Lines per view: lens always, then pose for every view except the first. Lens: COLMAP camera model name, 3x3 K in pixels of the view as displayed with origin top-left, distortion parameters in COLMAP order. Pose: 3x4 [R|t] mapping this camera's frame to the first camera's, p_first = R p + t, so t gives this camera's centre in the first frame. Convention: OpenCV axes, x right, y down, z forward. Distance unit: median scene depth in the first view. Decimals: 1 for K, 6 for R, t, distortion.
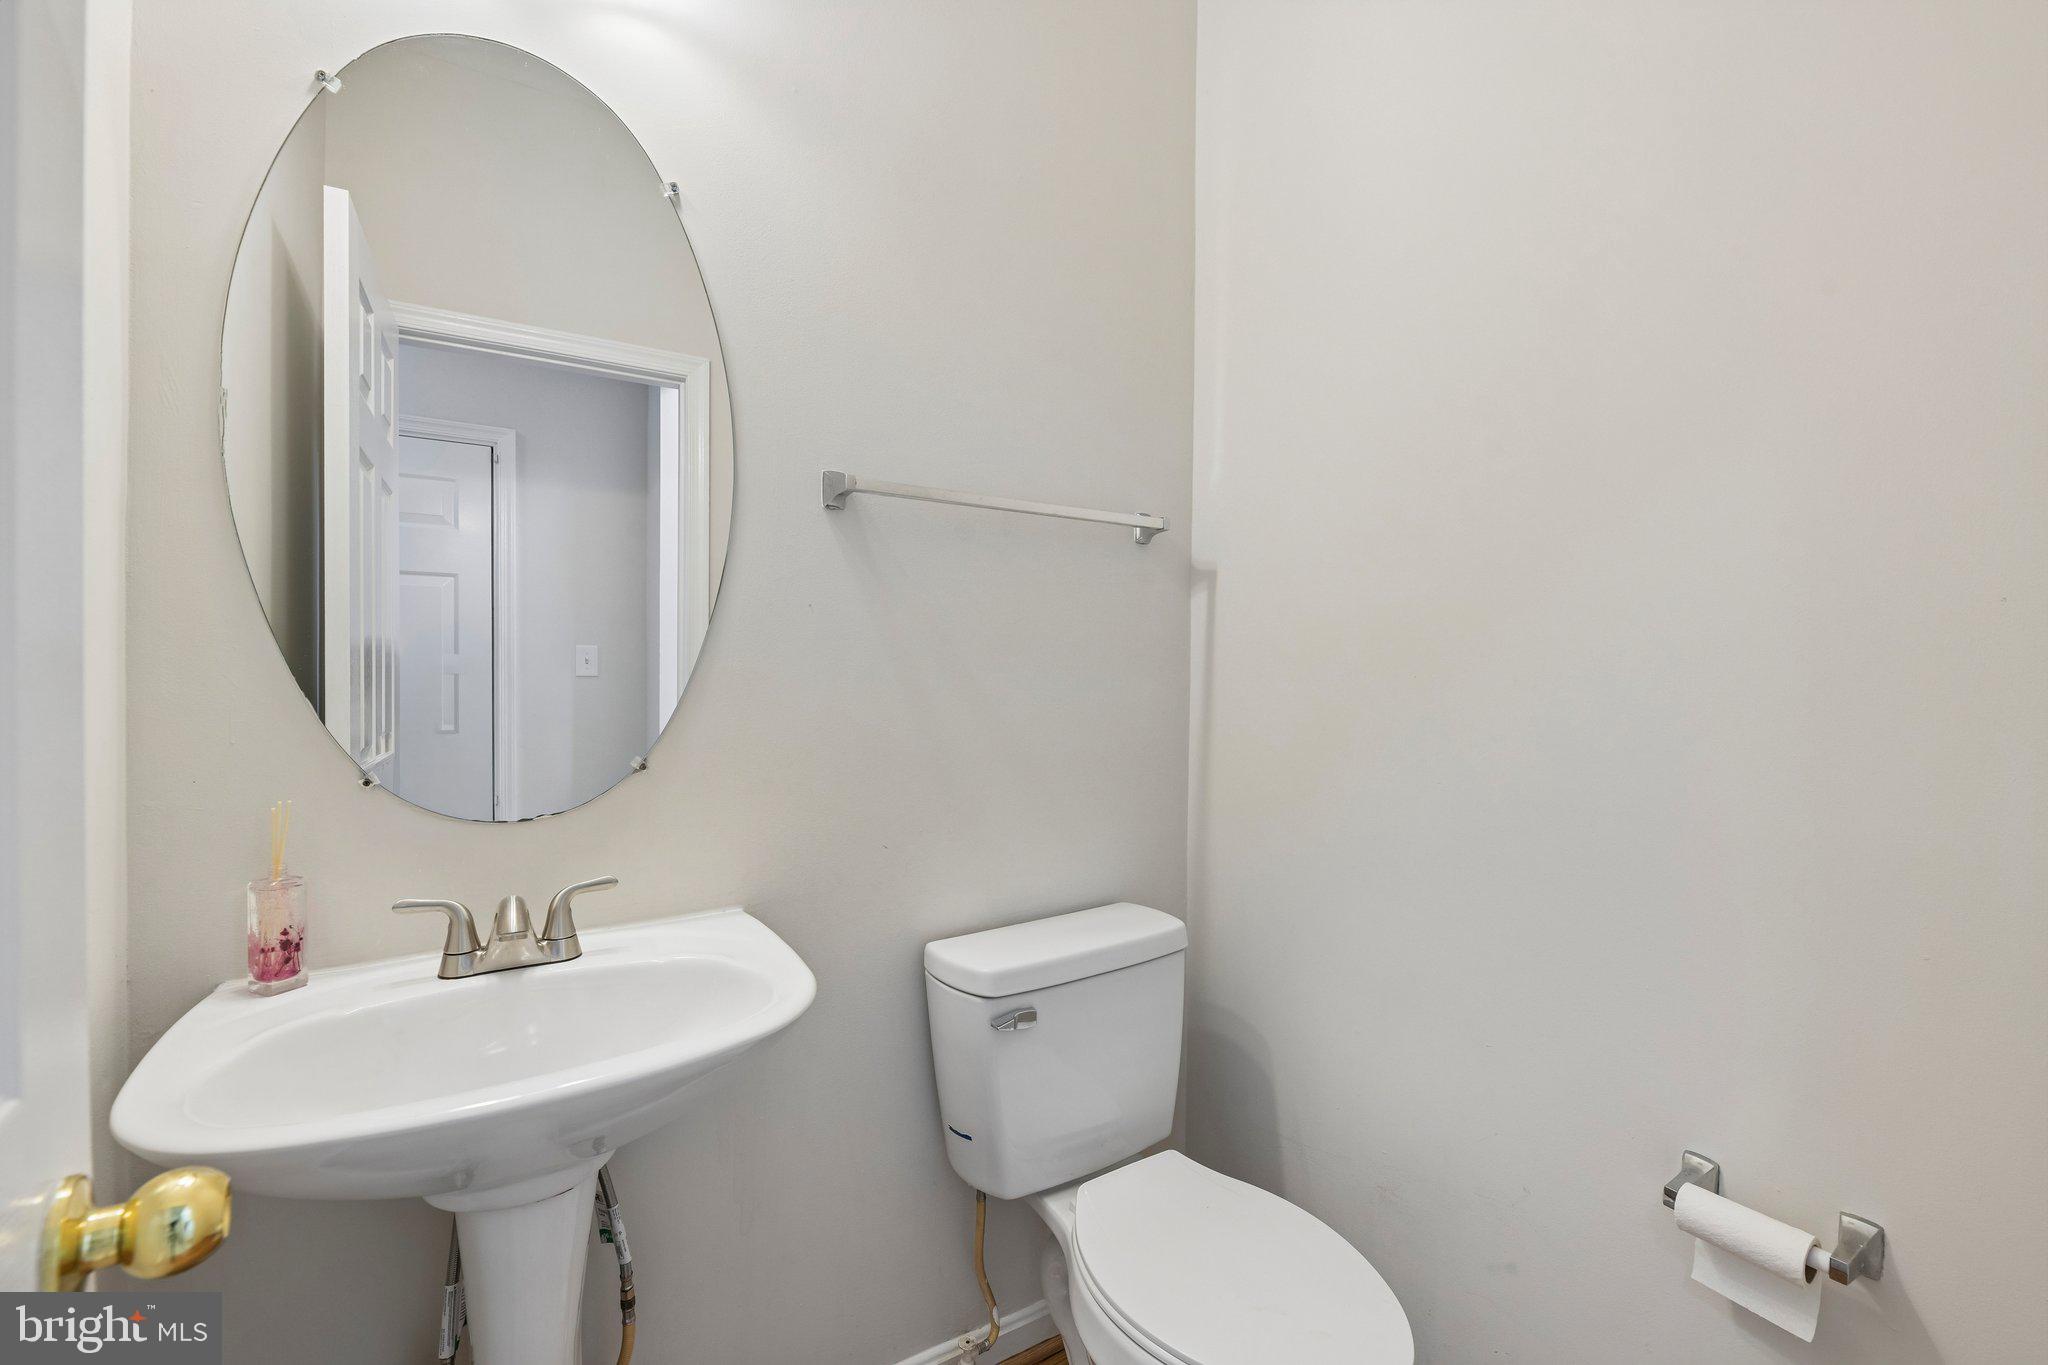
lens RADIAL K [[882.7, 0, 1020.8], [0, 882.7, 680.6], [0, 0, 1]] dist [-0.012289, 0.000185]
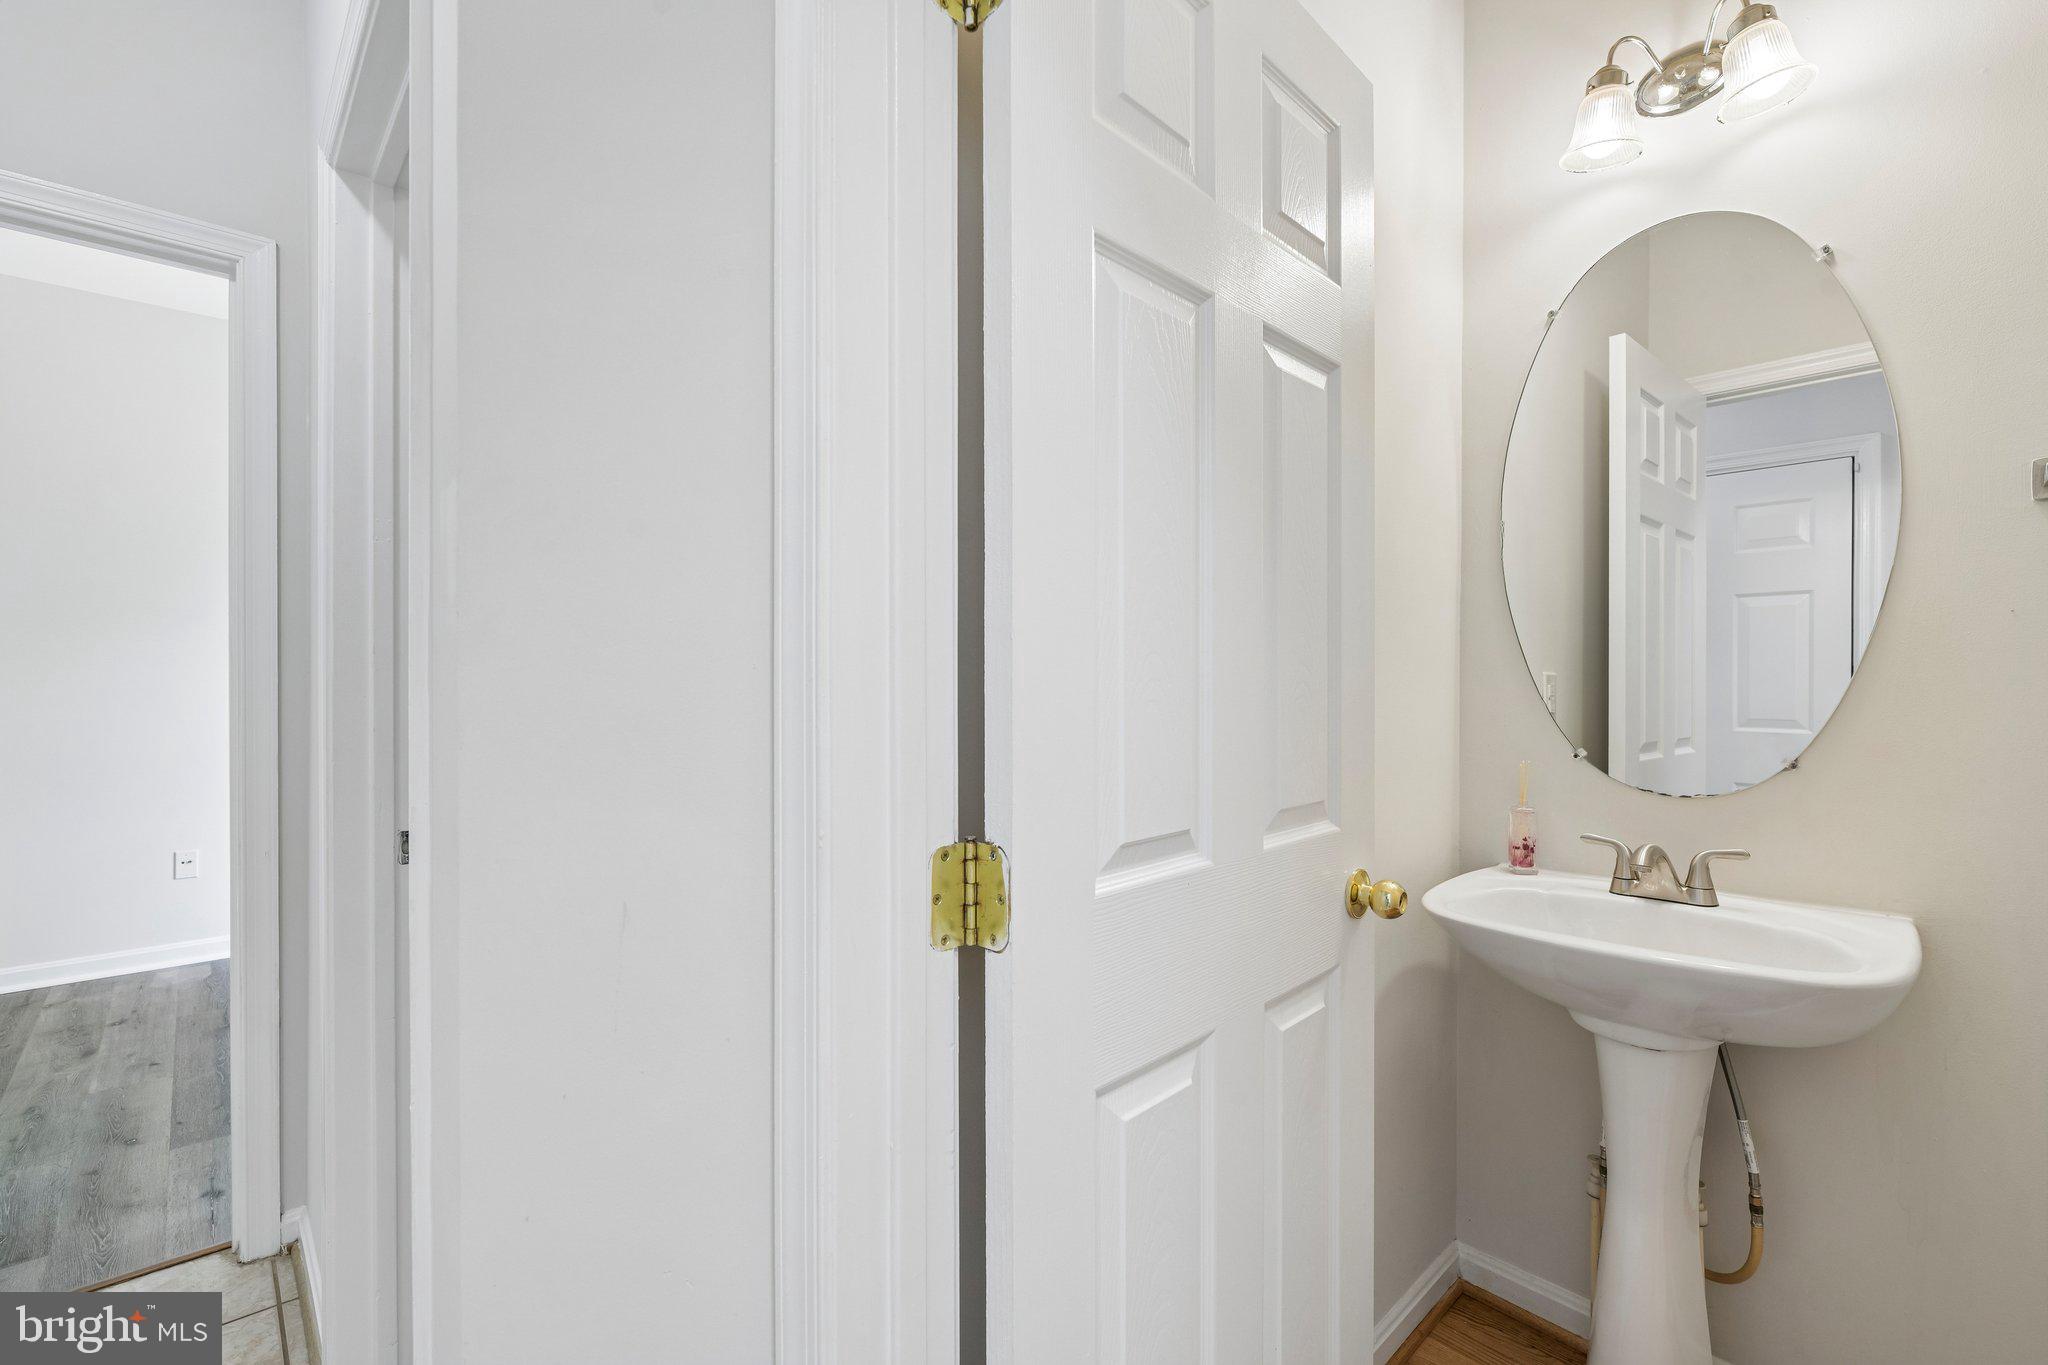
lens RADIAL K [[882.7, 0, 1026.8], [0, 882.7, 682.6], [0, 0, 1]] dist [-0.012289, 0.000185]
pose [[0.164946, -0.005503, -0.986287, 0.597924], [-0.009470, 0.999930, -0.007163, 0.006623], [0.986257, 0.010522, 0.164882, -0.202433]]
